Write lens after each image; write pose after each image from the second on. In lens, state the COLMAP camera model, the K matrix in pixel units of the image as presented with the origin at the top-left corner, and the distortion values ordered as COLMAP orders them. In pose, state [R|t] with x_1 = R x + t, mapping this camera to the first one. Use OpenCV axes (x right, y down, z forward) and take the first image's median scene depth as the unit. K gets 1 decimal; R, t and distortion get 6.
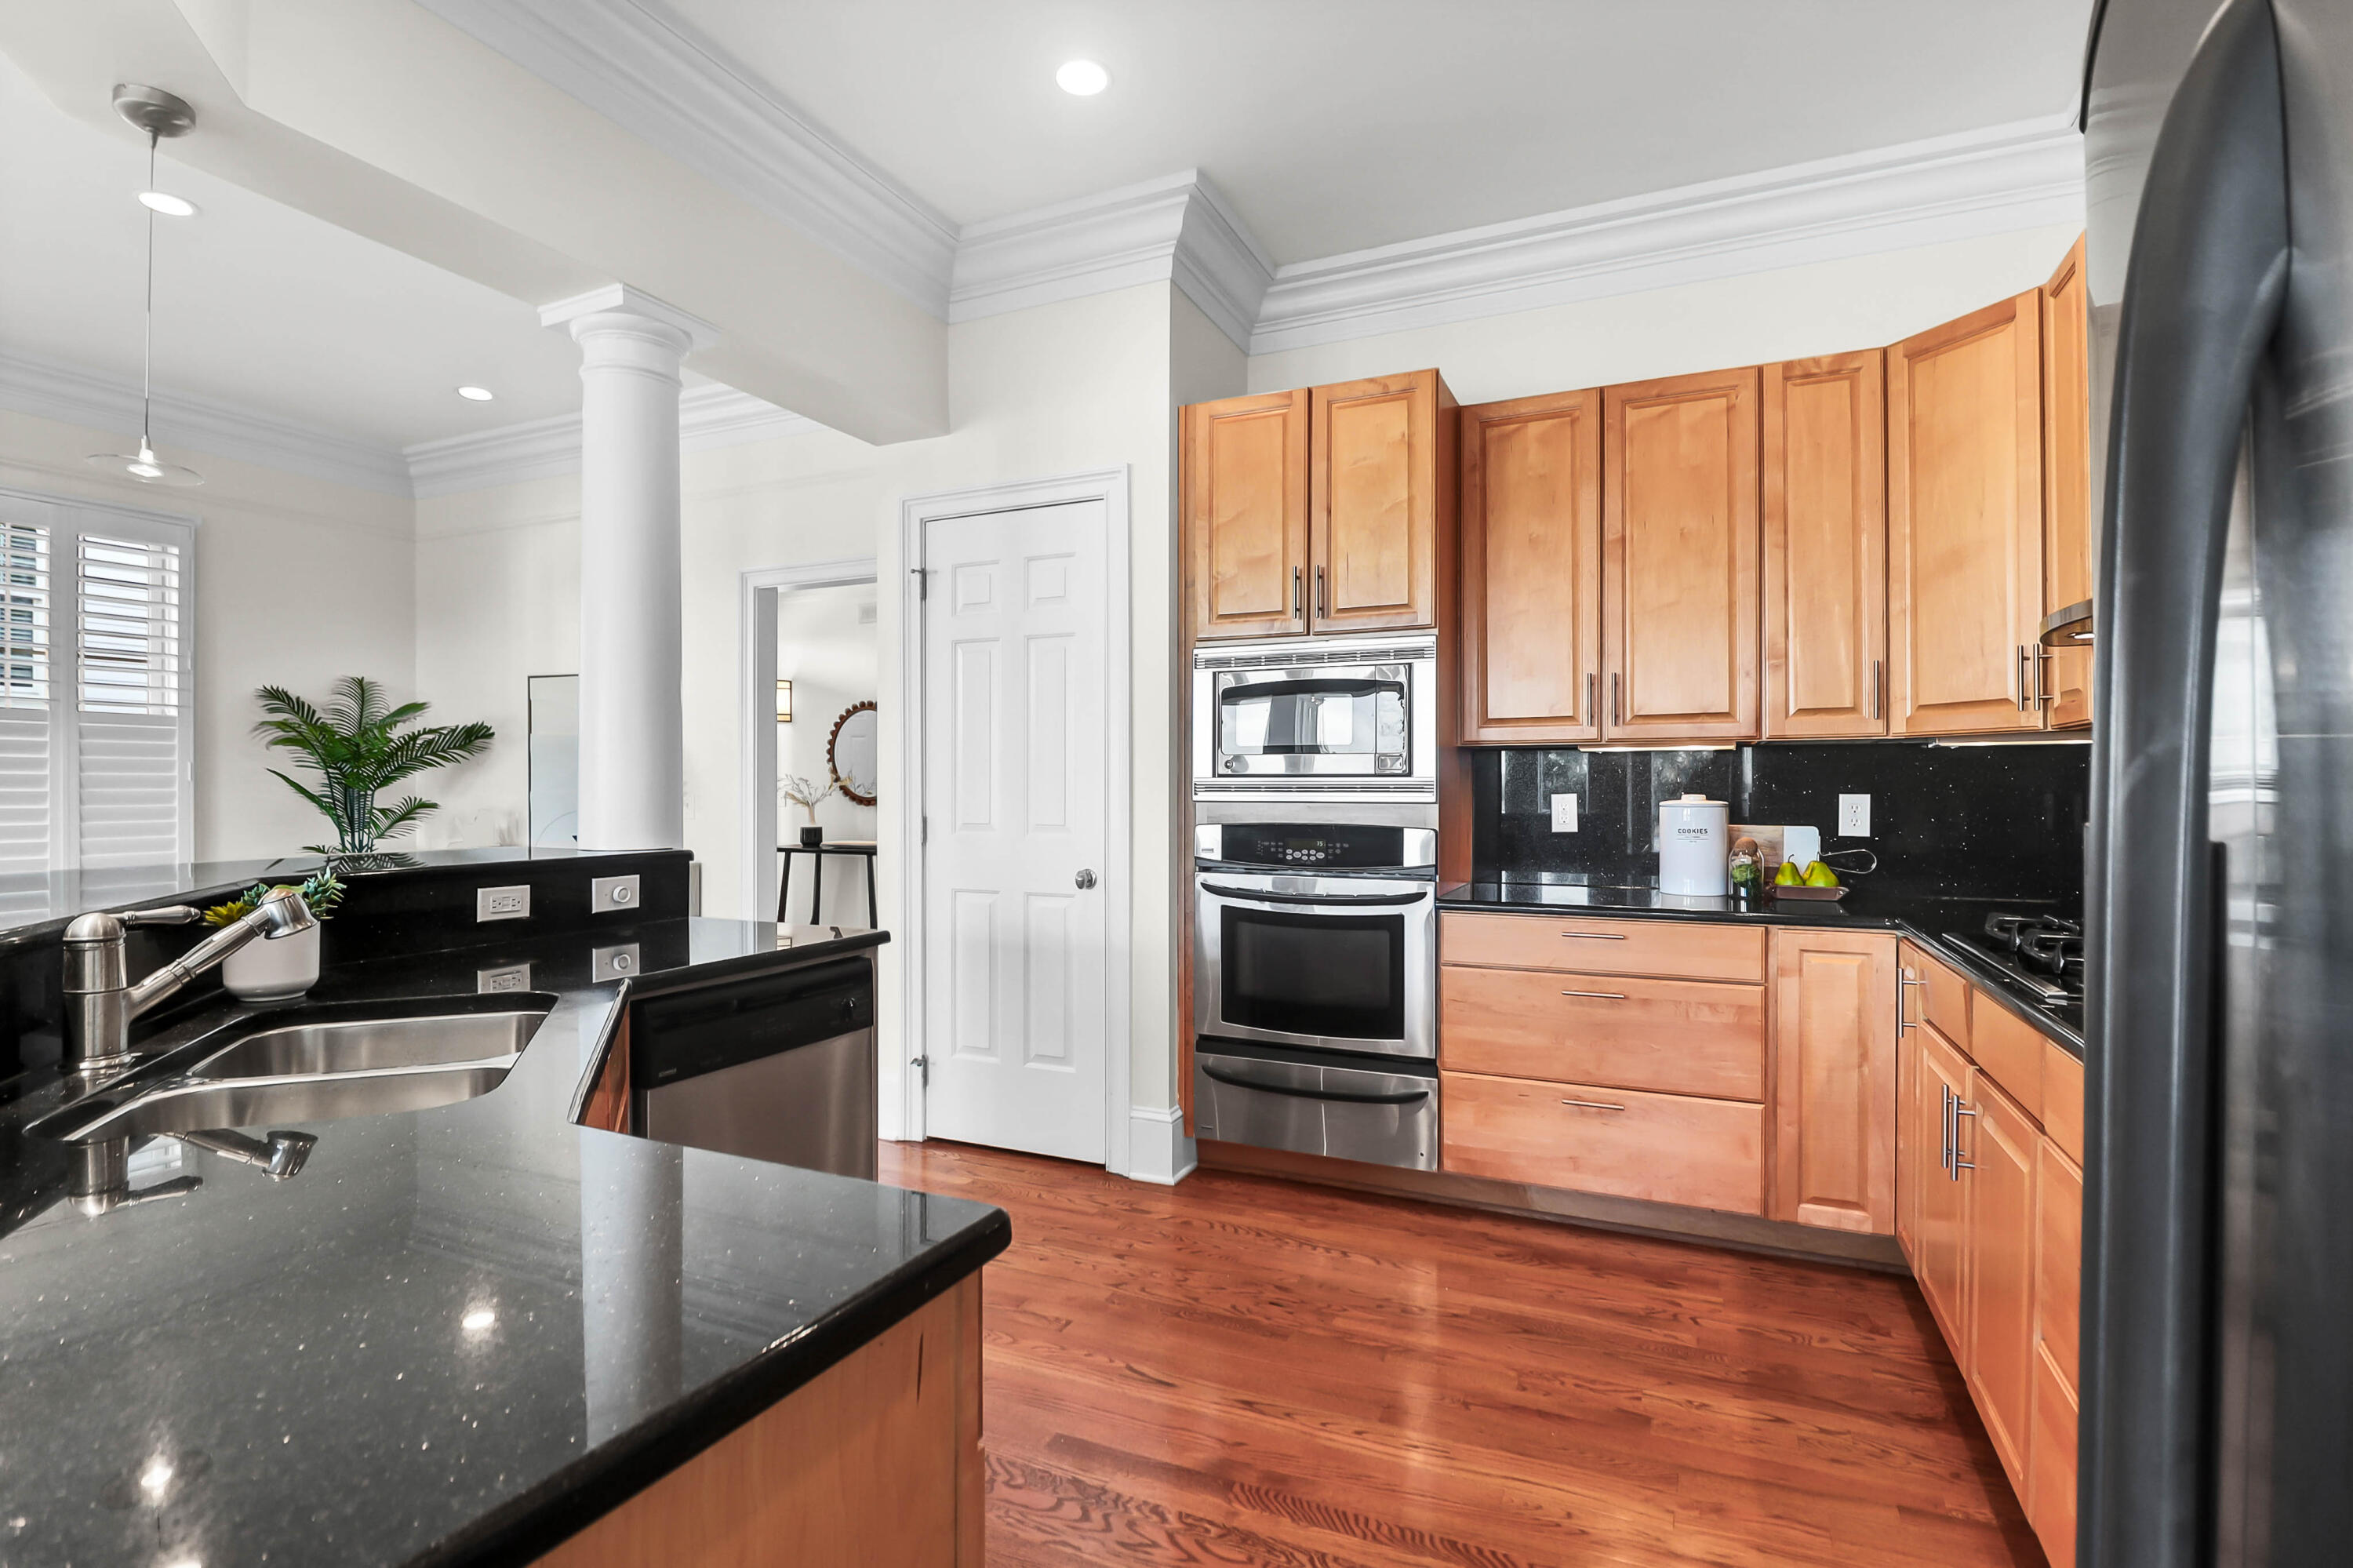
lens RADIAL K [[1123.6, 0, 1178.4], [0, 1123.6, 785.0], [0, 0, 1]] dist [-0.011120, -0.004553]
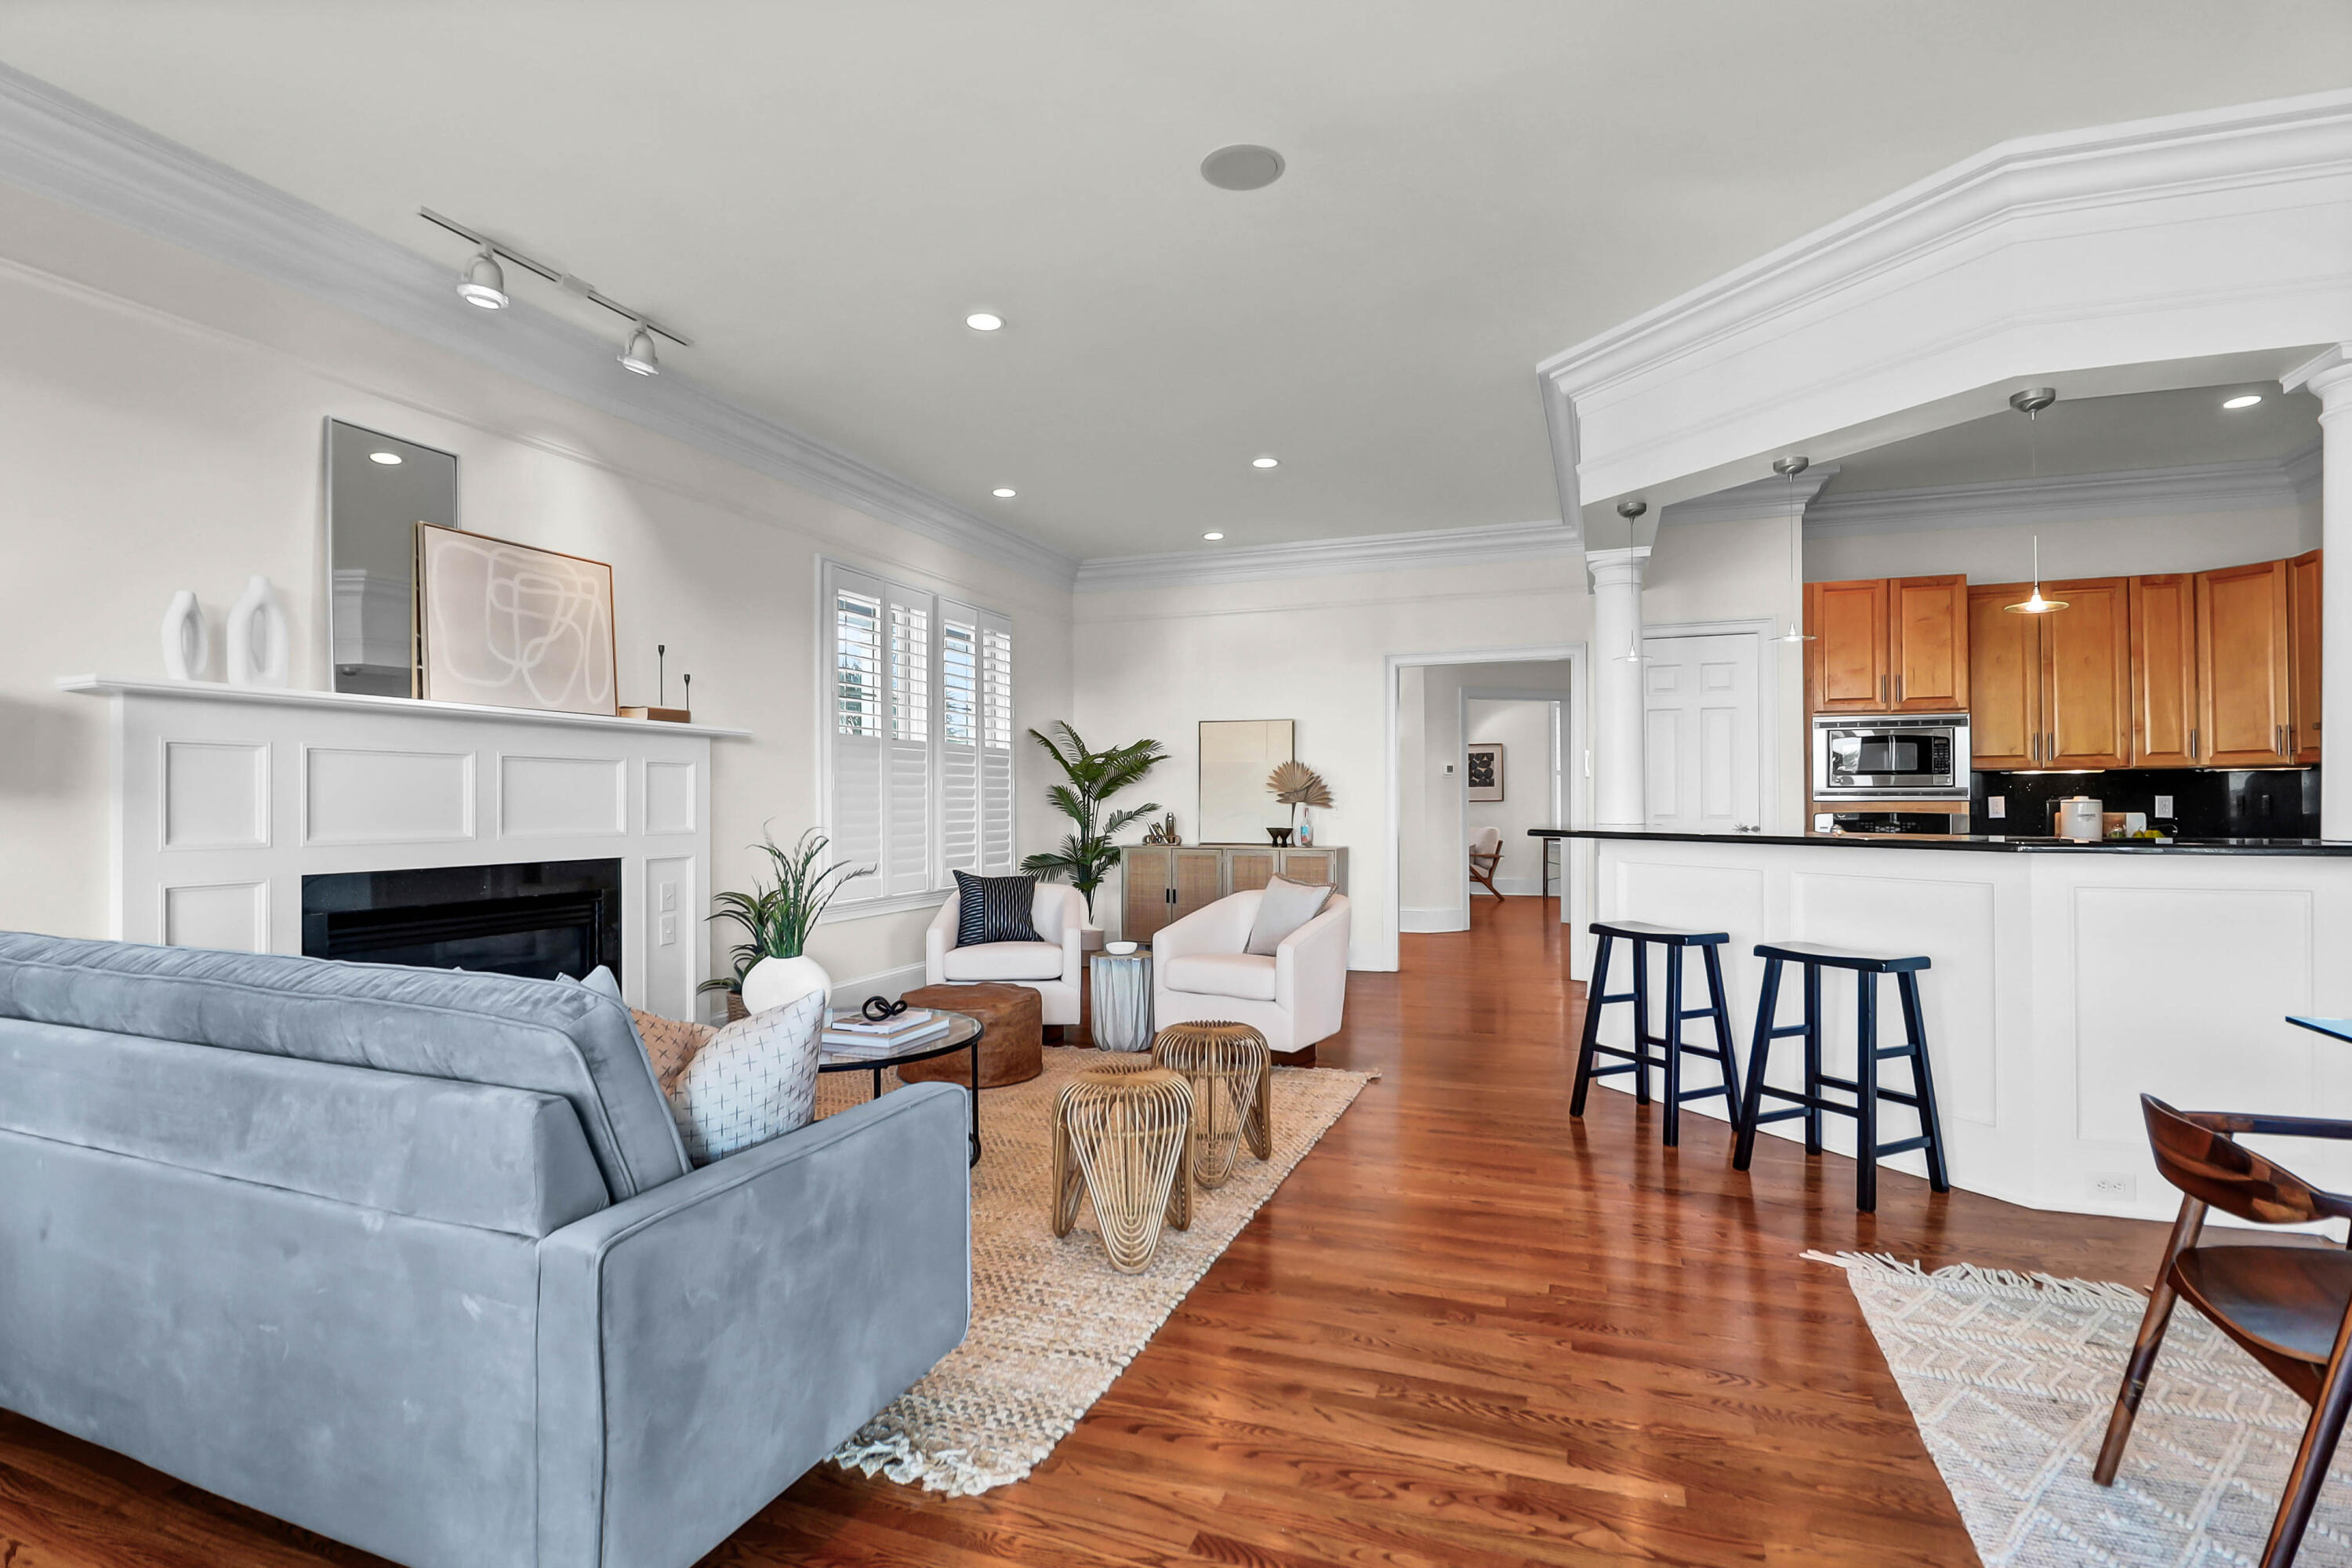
lens RADIAL K [[1123.1, 0, 1187.0], [0, 1123.1, 804.6], [0, 0, 1]] dist [-0.011120, -0.004553]
pose [[0.997815, -0.002482, 0.066025, -1.195284], [0.002403, 0.999996, 0.001281, 0.017022], [-0.066028, -0.001119, 0.997817, -0.795445]]
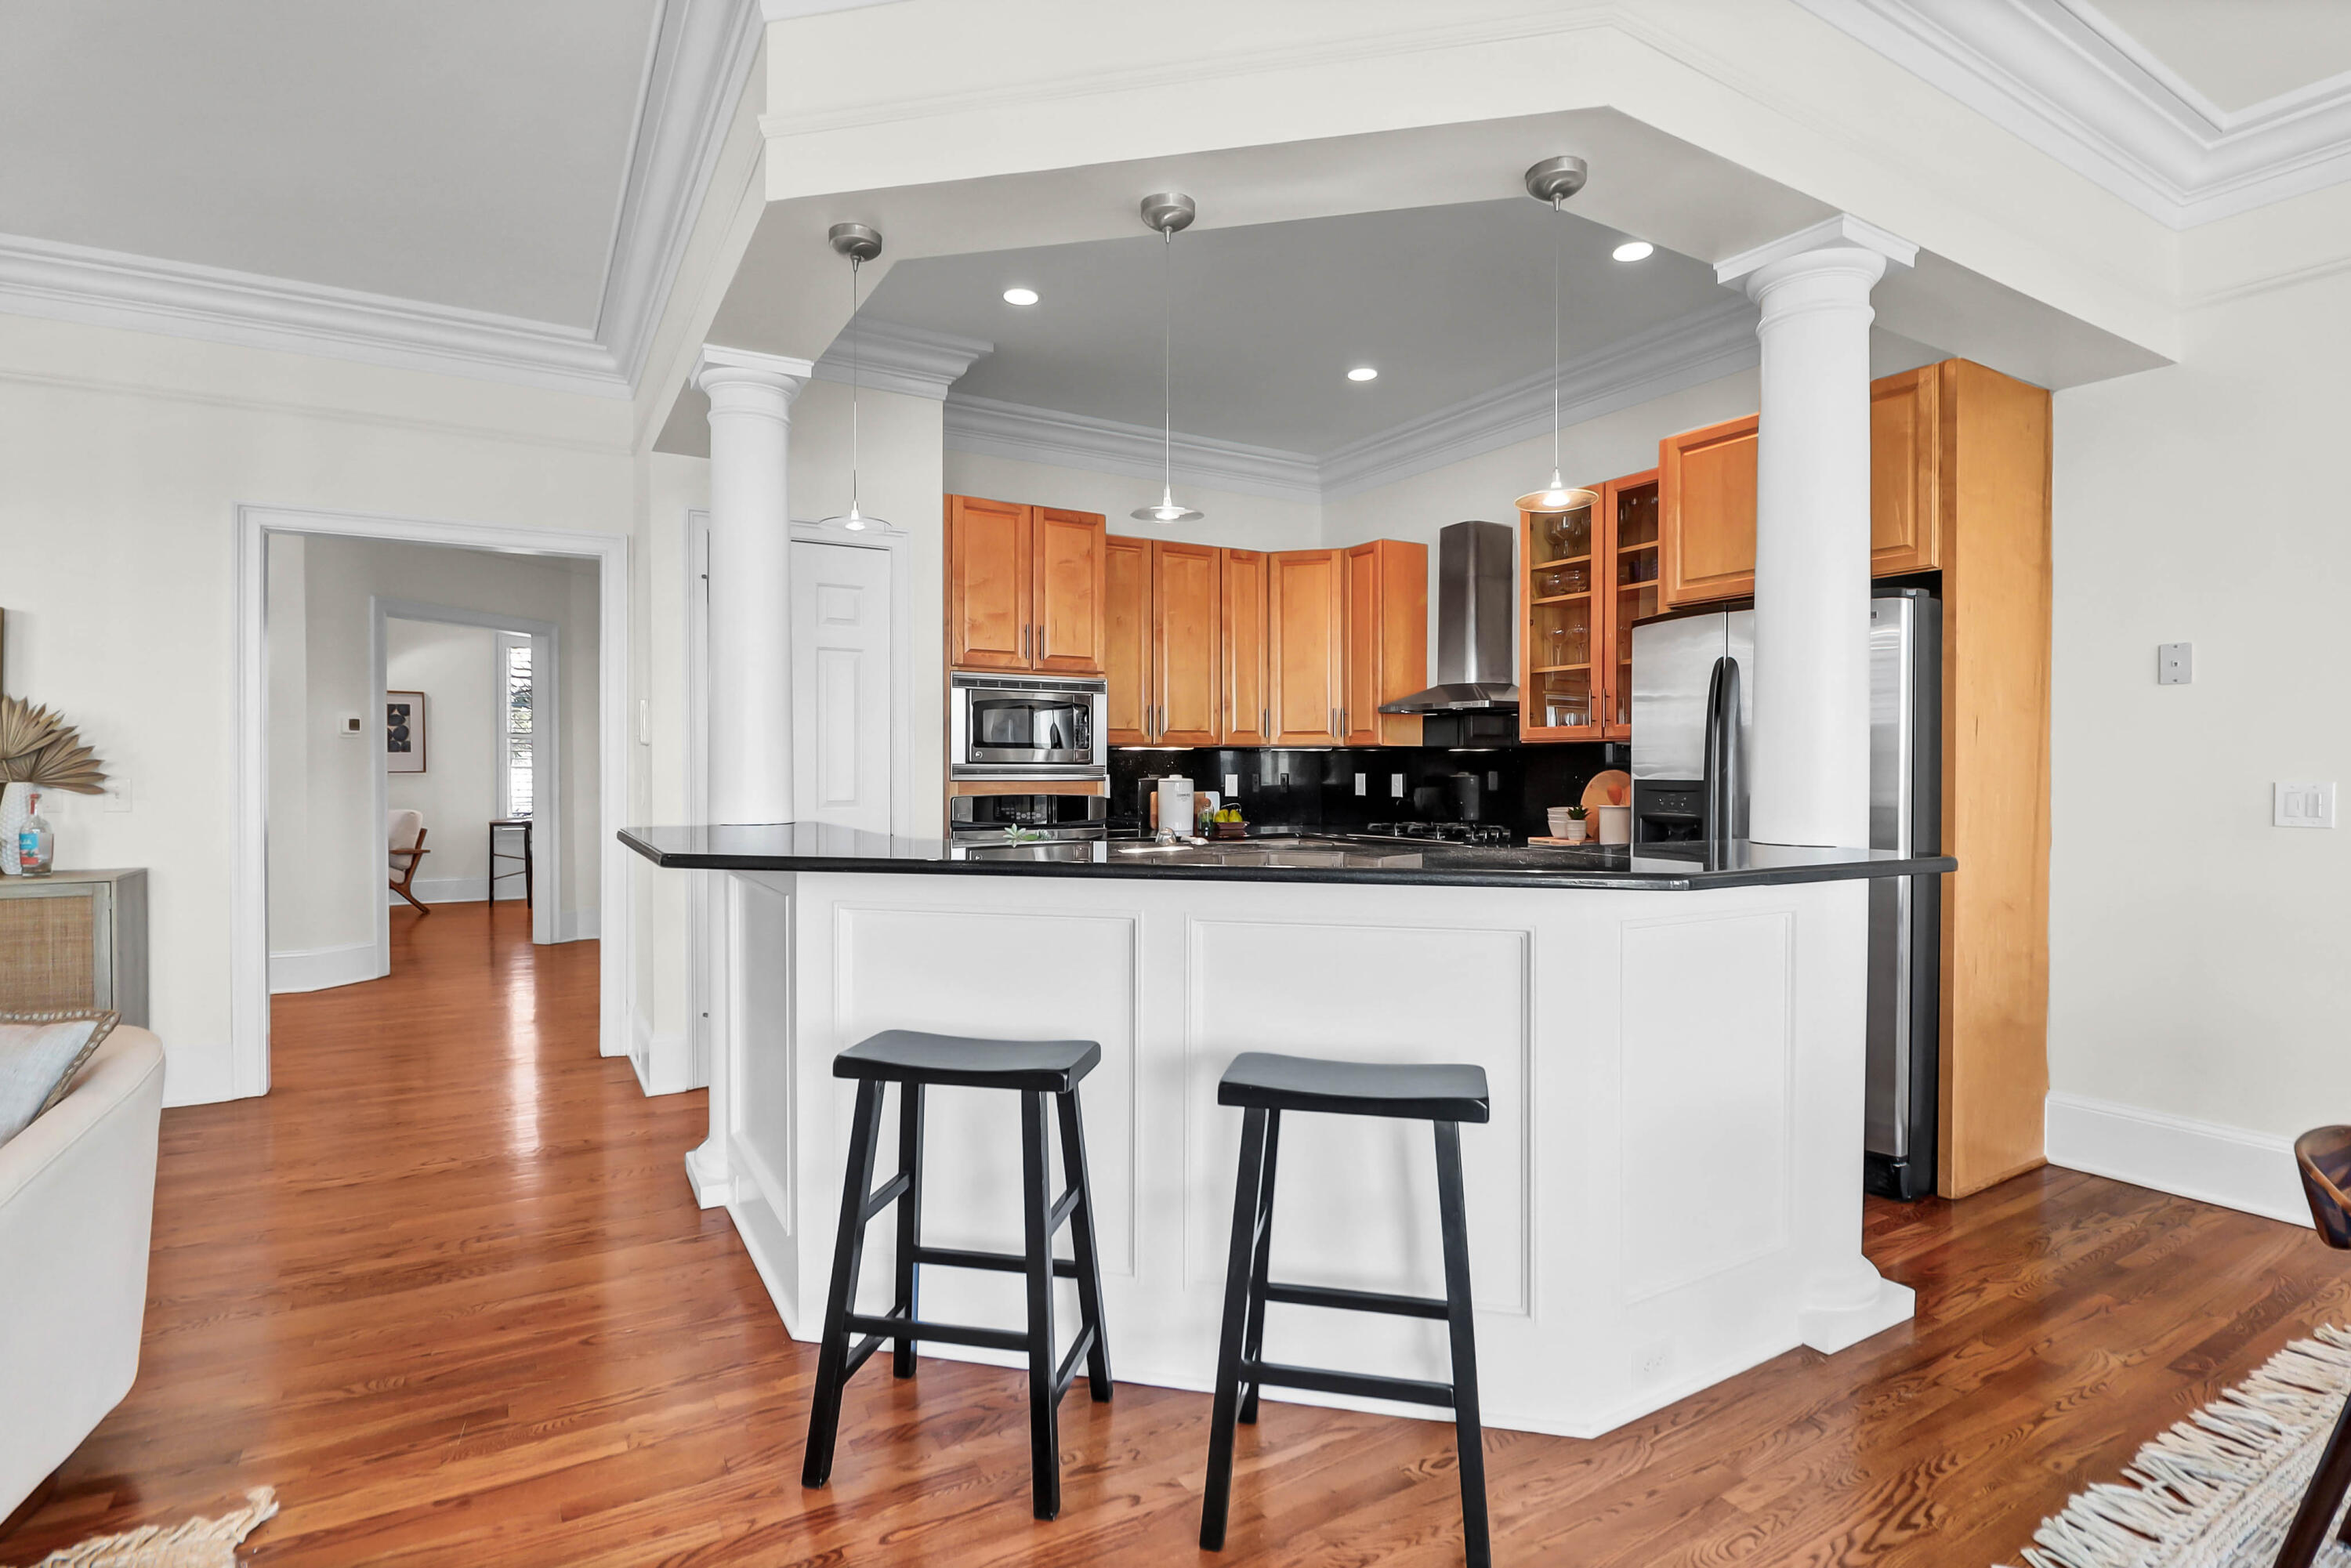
lens RADIAL K [[1122.6, 0, 1151.5], [0, 1122.6, 786.9], [0, 0, 1]] dist [-0.011120, -0.004553]
pose [[0.582455, -0.011101, 0.812787, -1.036396], [-0.002379, 0.999879, 0.015361, 0.000269], [-0.812860, -0.010881, 0.582358, -0.013085]]
